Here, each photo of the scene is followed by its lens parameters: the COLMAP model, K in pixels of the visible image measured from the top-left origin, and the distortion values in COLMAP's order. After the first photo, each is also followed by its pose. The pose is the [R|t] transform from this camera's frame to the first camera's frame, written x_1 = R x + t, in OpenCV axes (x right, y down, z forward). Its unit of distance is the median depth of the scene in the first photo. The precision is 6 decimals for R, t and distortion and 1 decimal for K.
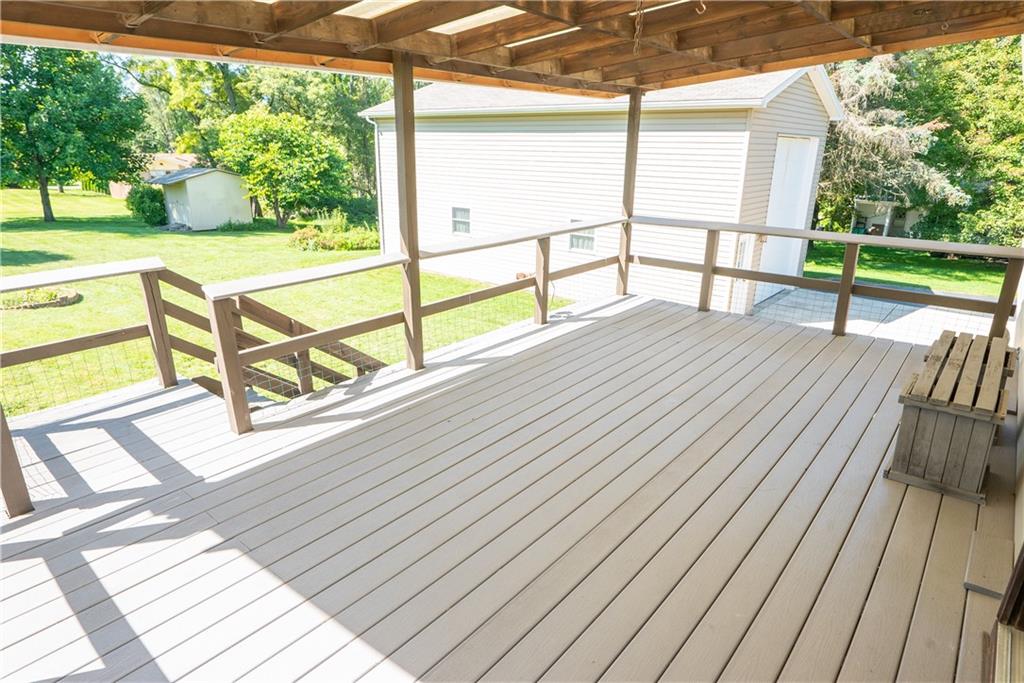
lens RADIAL K [[594.2, 0, 512.3], [0, 594.2, 343.7], [0, 0, 1]] dist [-0.026315, 0.001477]
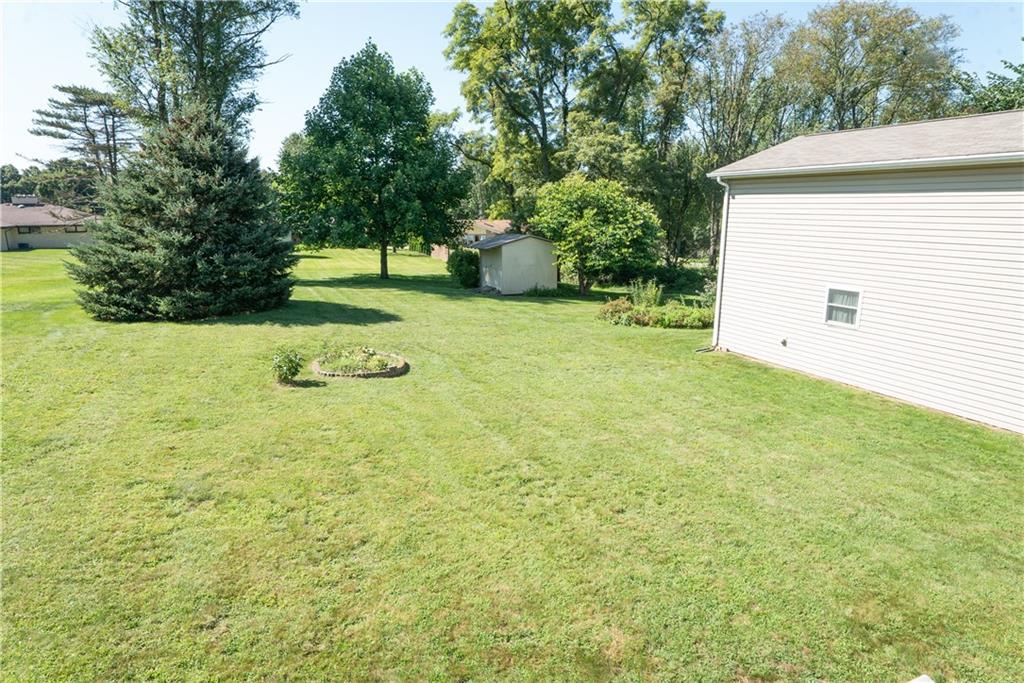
lens RADIAL K [[594.2, 0, 512.1], [0, 594.2, 340.2], [0, 0, 1]] dist [-0.026315, 0.001477]
pose [[0.903079, 0.076702, -0.422569, -0.089389], [-0.122553, 0.989036, -0.082387, -0.032505], [0.411617, 0.126189, 0.902579, 0.096326]]
